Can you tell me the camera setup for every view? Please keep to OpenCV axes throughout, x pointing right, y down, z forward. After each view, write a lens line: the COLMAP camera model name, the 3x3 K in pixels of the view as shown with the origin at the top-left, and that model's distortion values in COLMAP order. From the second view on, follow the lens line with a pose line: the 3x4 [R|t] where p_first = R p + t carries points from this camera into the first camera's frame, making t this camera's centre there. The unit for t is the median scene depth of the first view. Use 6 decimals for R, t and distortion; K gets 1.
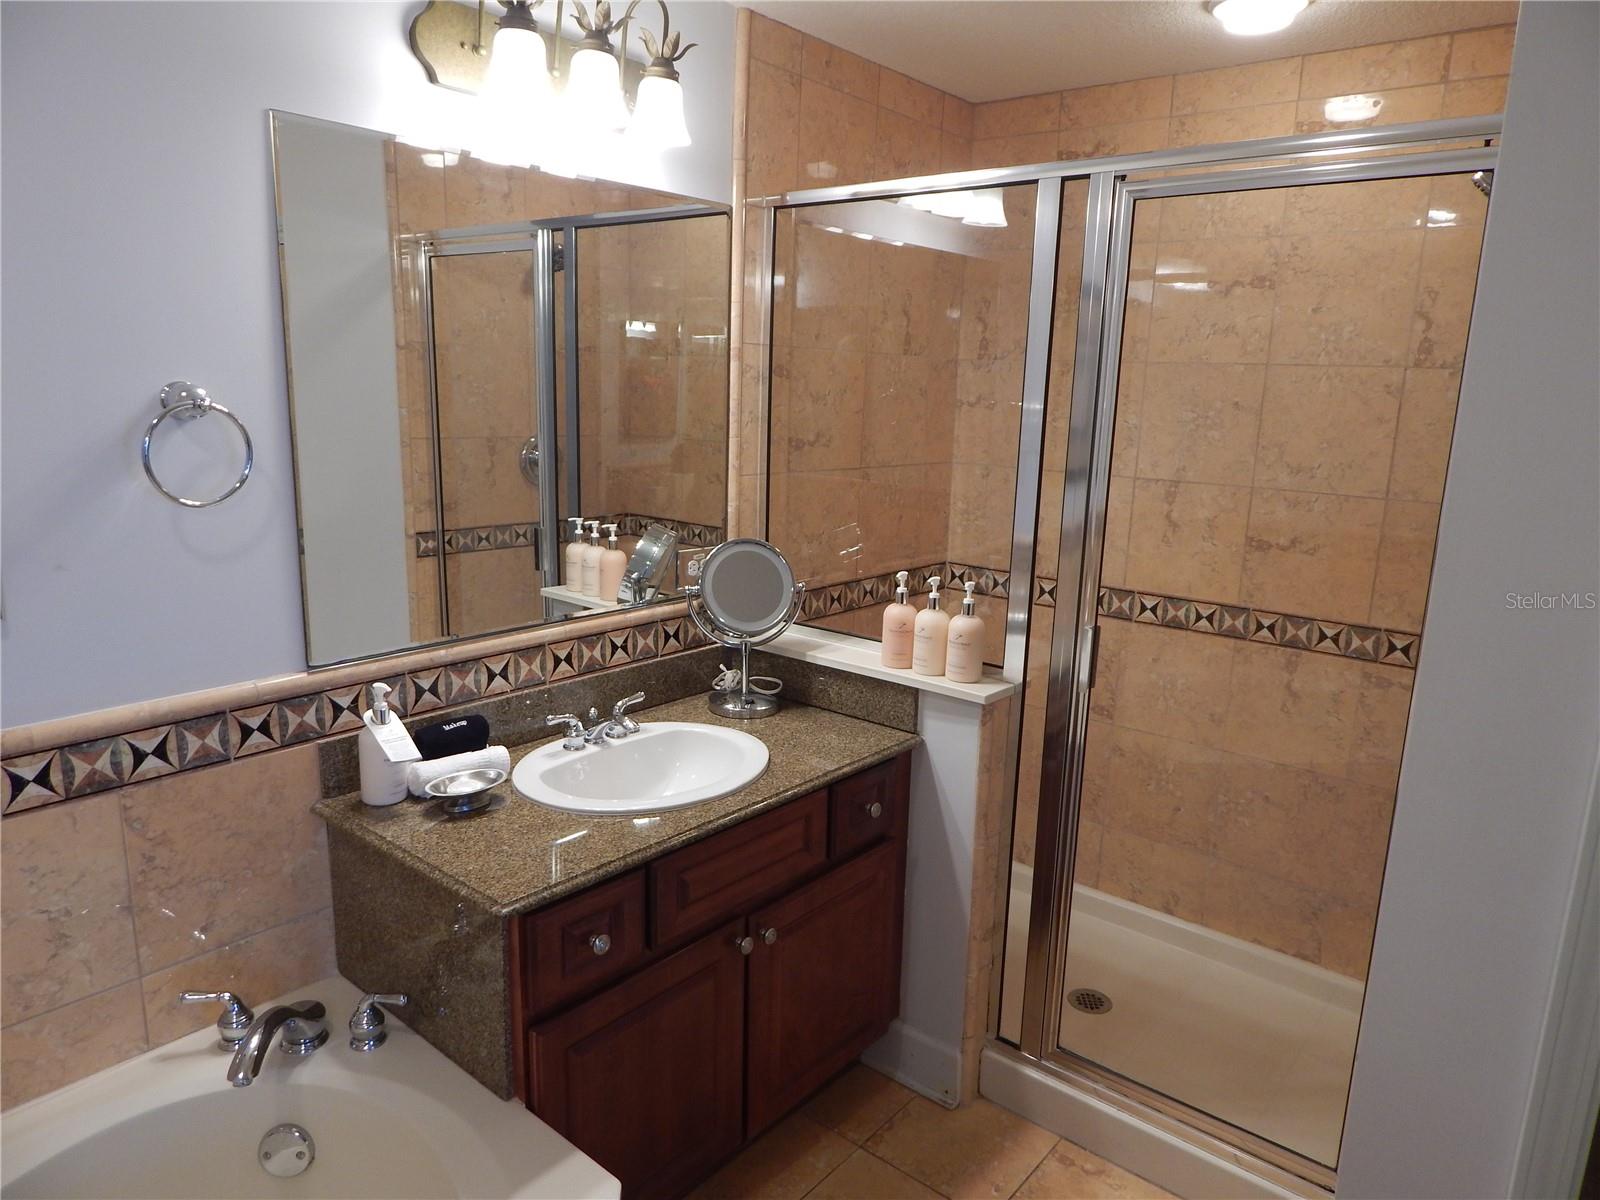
lens RADIAL K [[1039.3, 0, 800.0], [0, 1039.3, 600.0], [0, 0, 1]] dist [-0.000285, 0.000267]
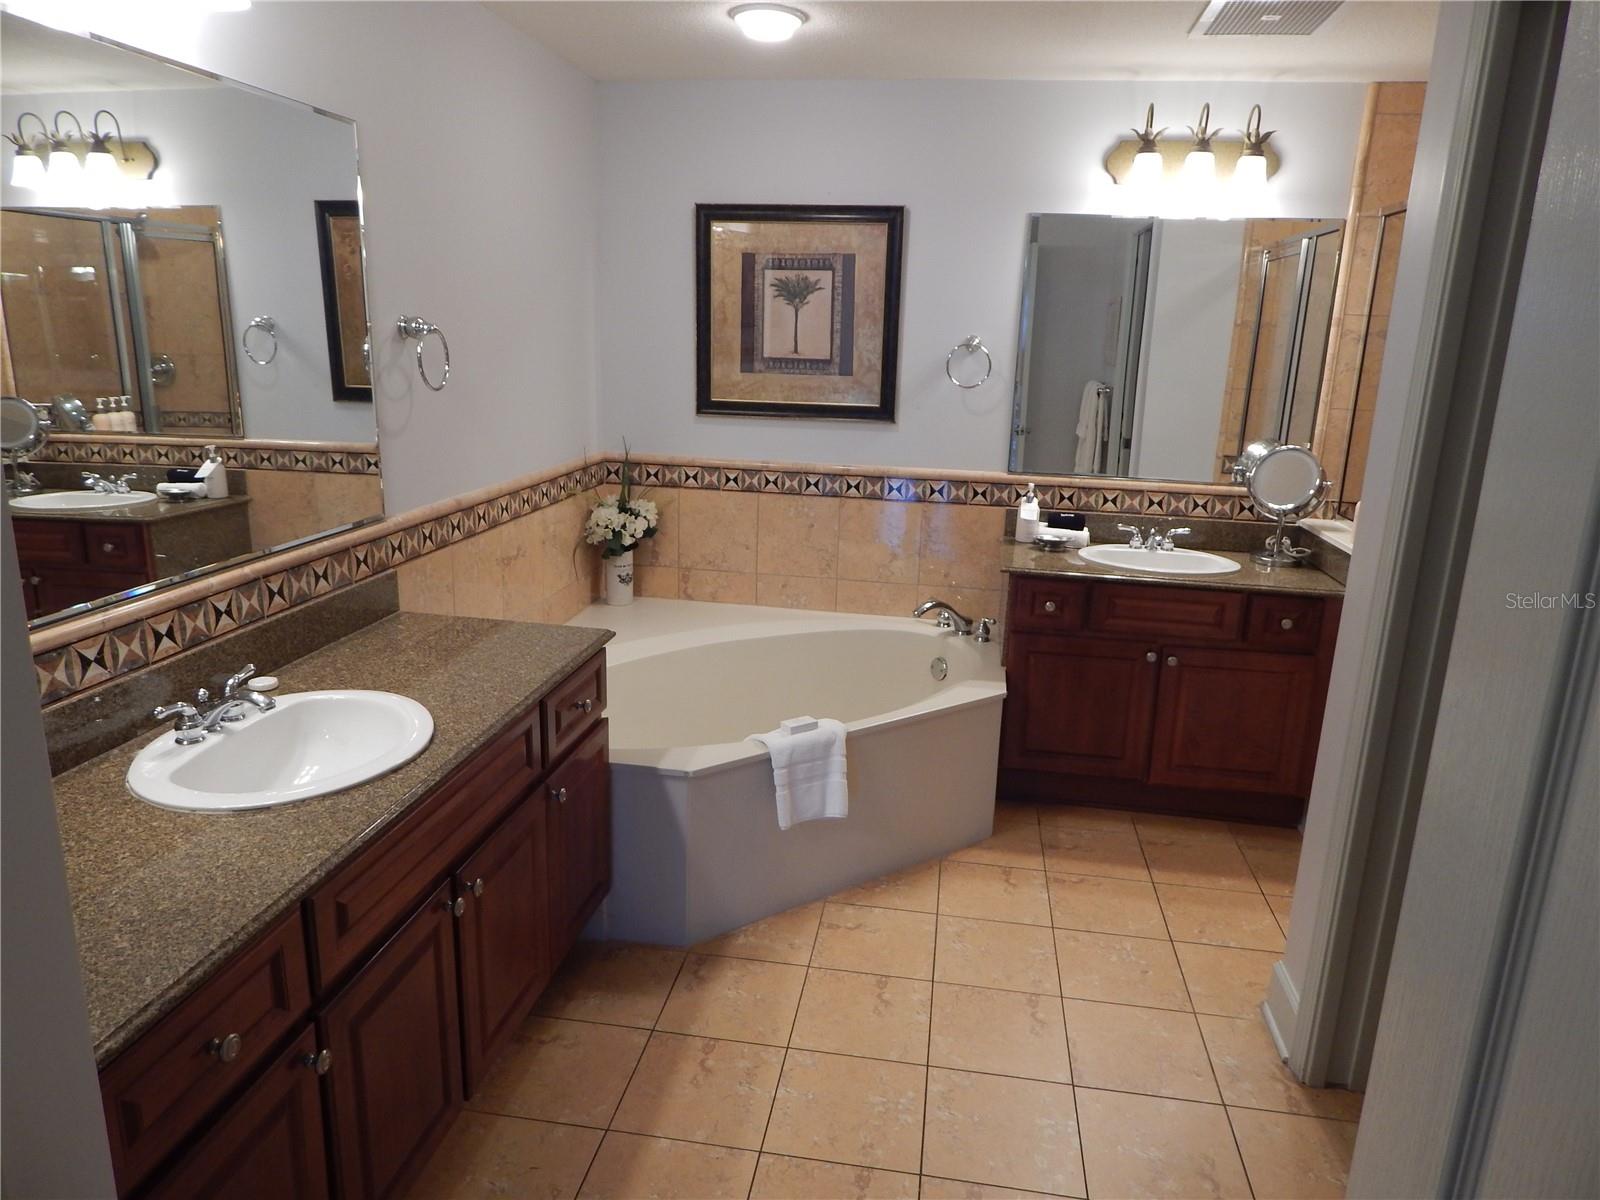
lens RADIAL K [[1038.5, 0, 800.0], [0, 1038.5, 600.0], [0, 0, 1]] dist [-0.009236, -0.001863]
pose [[0.513562, 0.200945, -0.834192, 1.025403], [-0.196037, 0.973956, 0.113924, 0.147367], [0.835359, 0.105025, 0.539579, -0.430814]]
